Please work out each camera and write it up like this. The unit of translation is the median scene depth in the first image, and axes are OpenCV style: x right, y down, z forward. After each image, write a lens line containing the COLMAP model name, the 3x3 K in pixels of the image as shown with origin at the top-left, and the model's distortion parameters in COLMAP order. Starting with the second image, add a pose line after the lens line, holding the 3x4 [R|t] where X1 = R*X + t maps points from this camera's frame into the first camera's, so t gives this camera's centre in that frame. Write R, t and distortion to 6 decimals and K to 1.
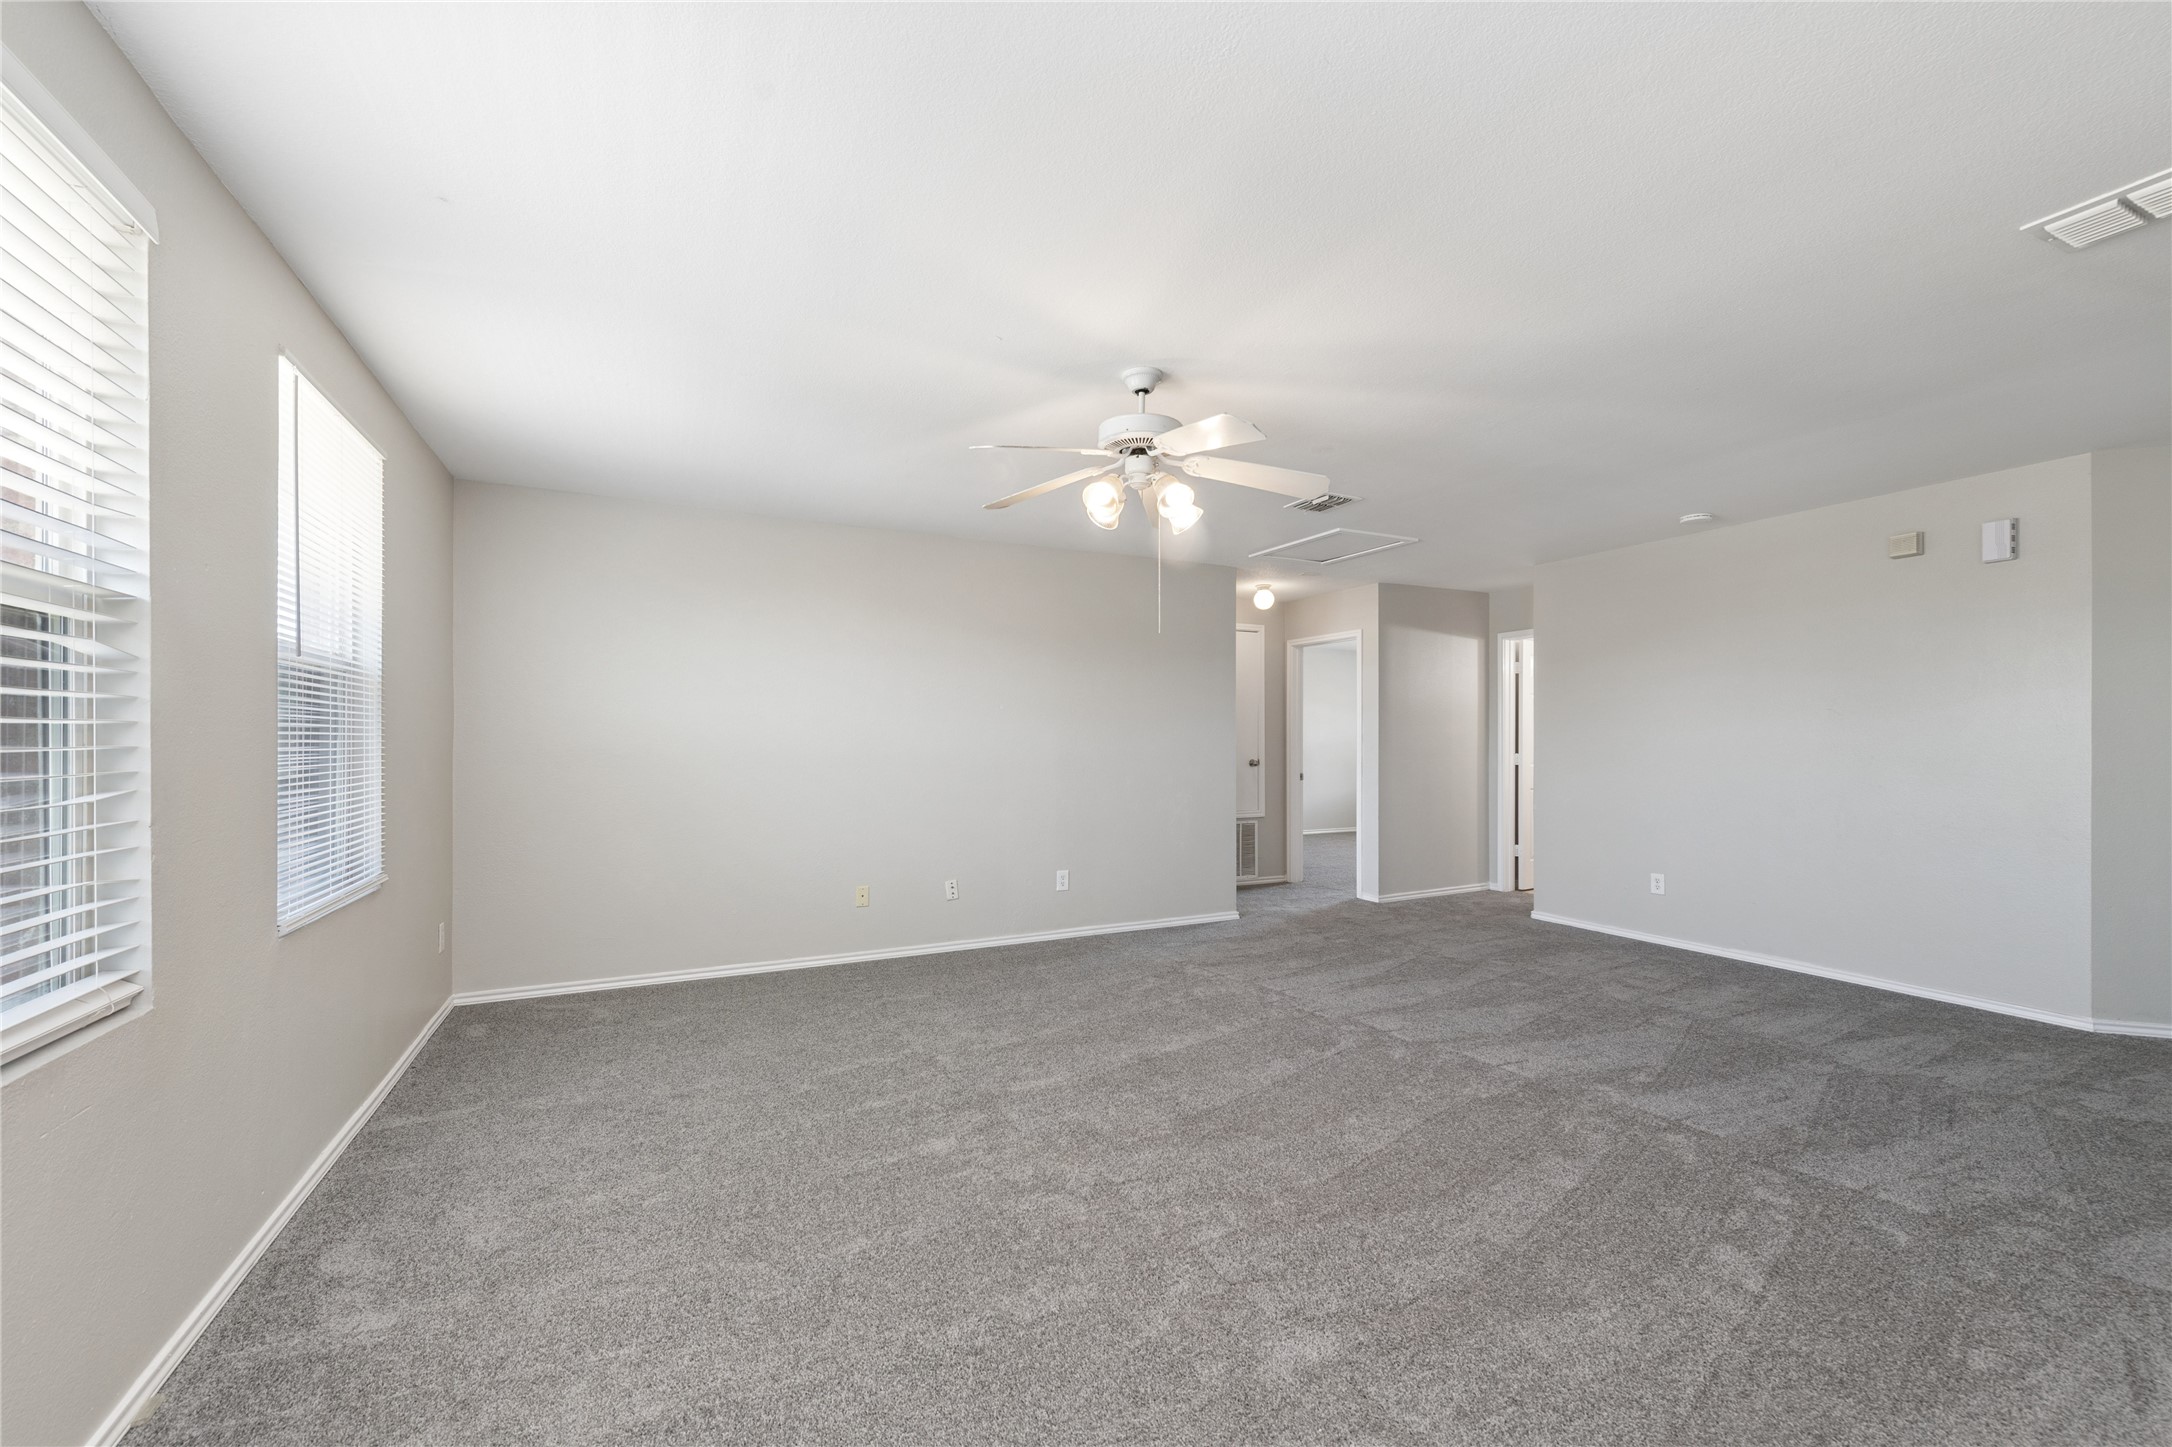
lens RADIAL K [[849.2, 0, 1083.3], [0, 849.2, 735.7], [0, 0, 1]] dist [0.021463, -0.010771]
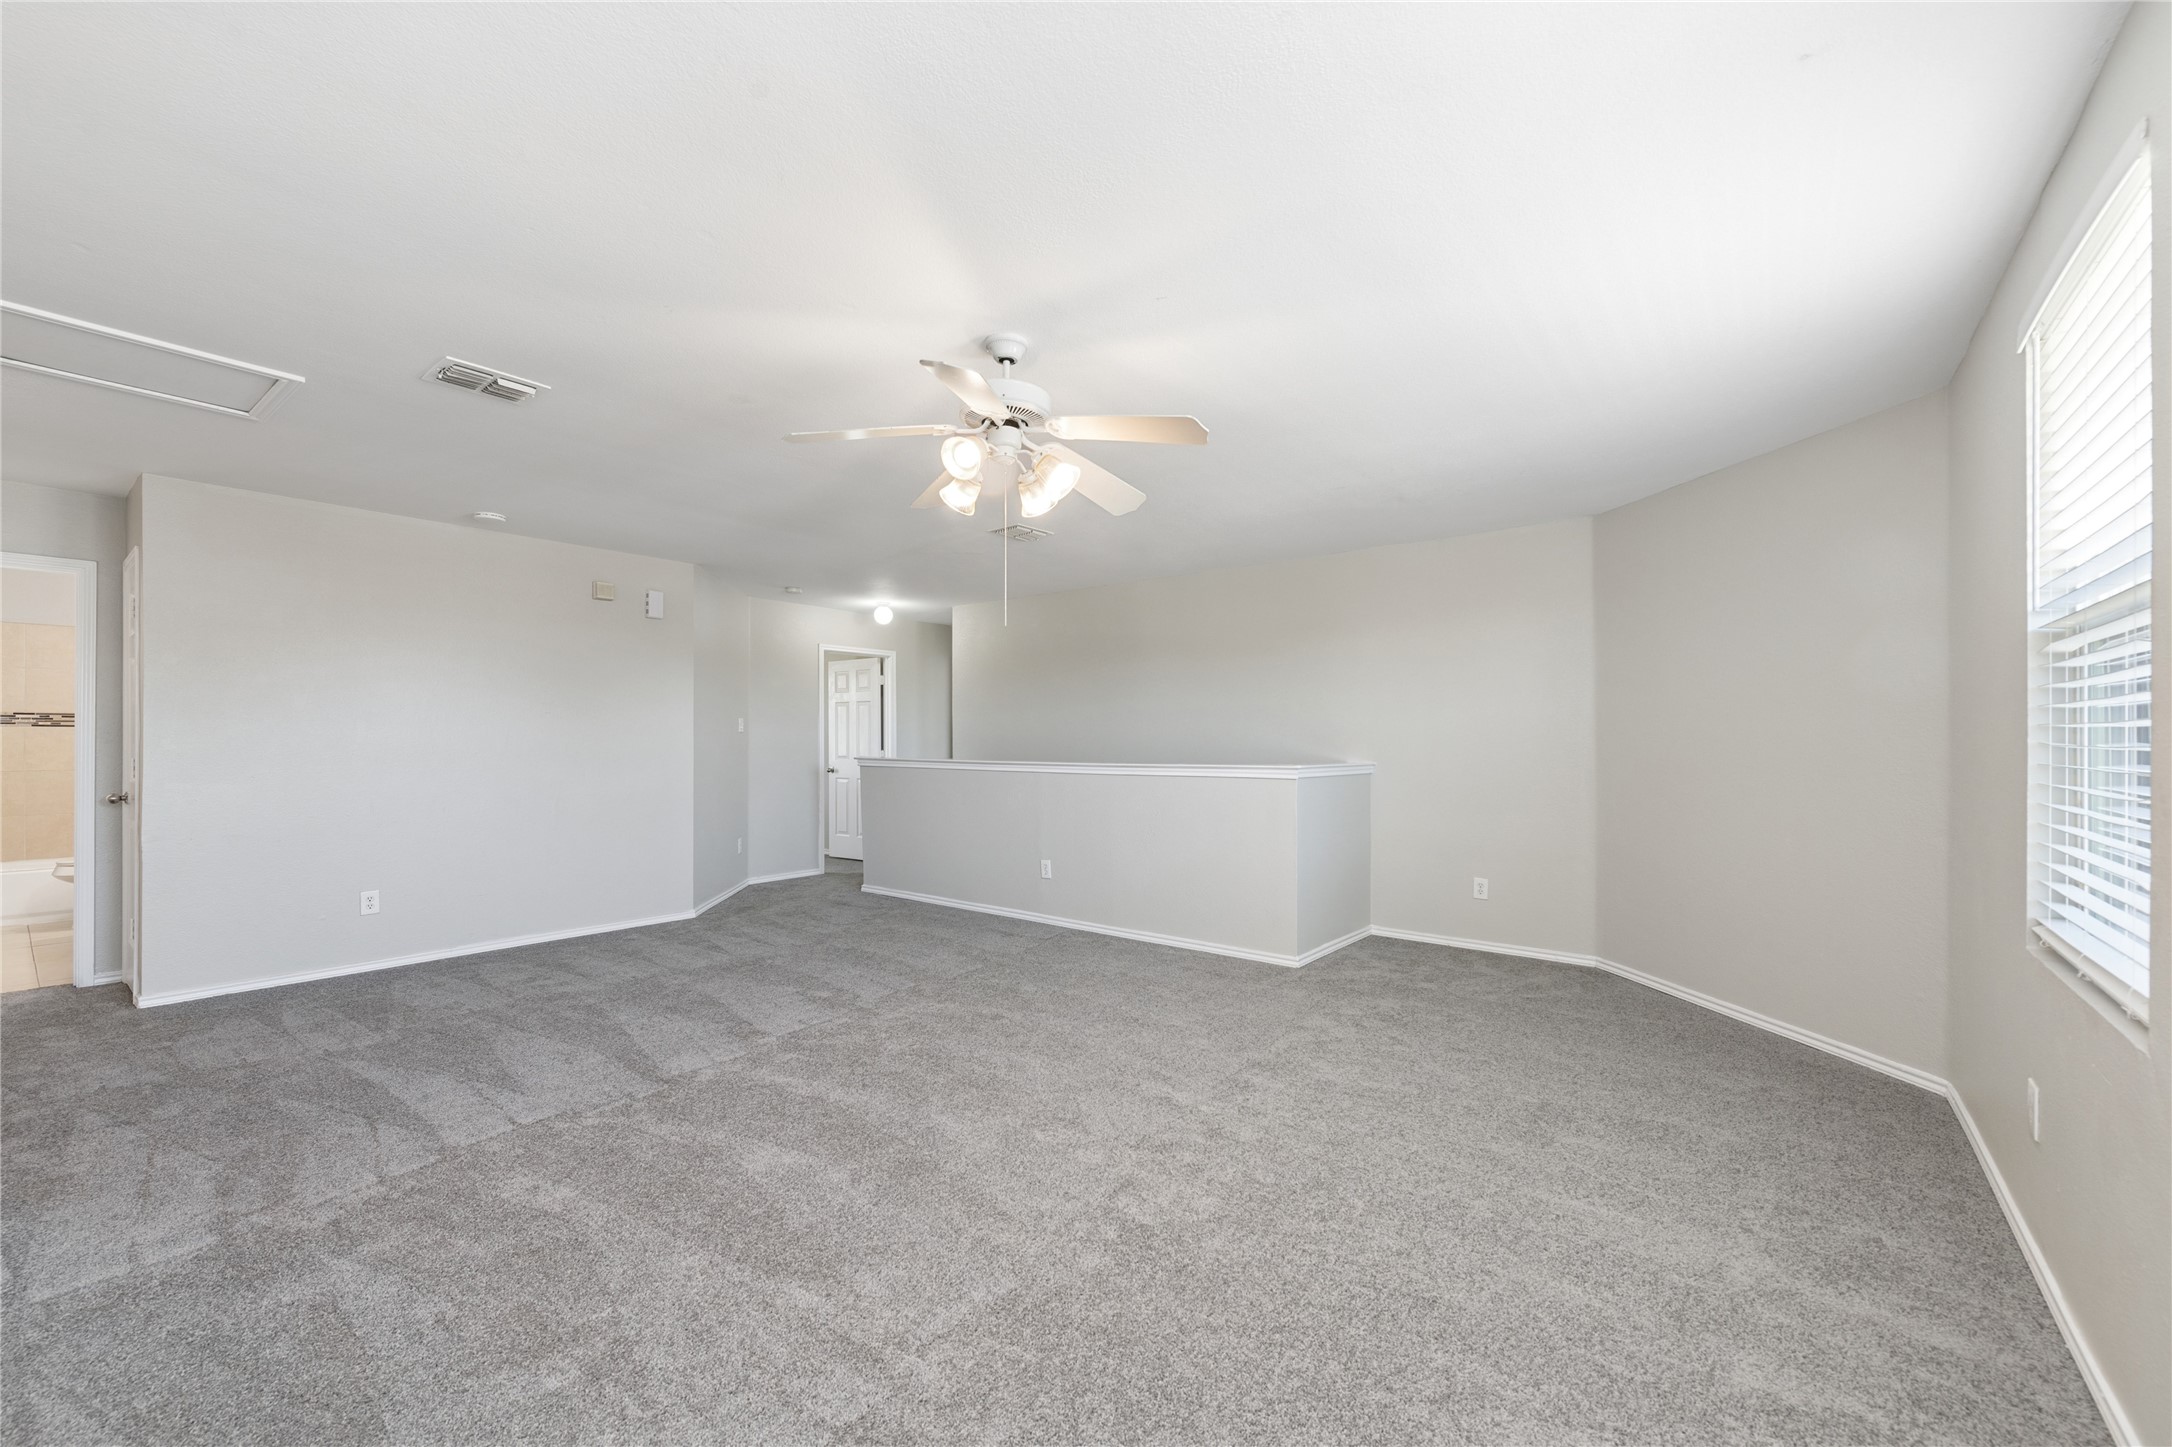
lens RADIAL K [[849.2, 0, 1083.3], [0, 849.2, 735.7], [0, 0, 1]] dist [0.021463, -0.010771]
pose [[-0.414613, 0.003709, 0.909990, -0.565450], [-0.007618, 0.999943, -0.007547, 0.005434], [-0.909966, -0.010061, -0.414561, 0.925246]]
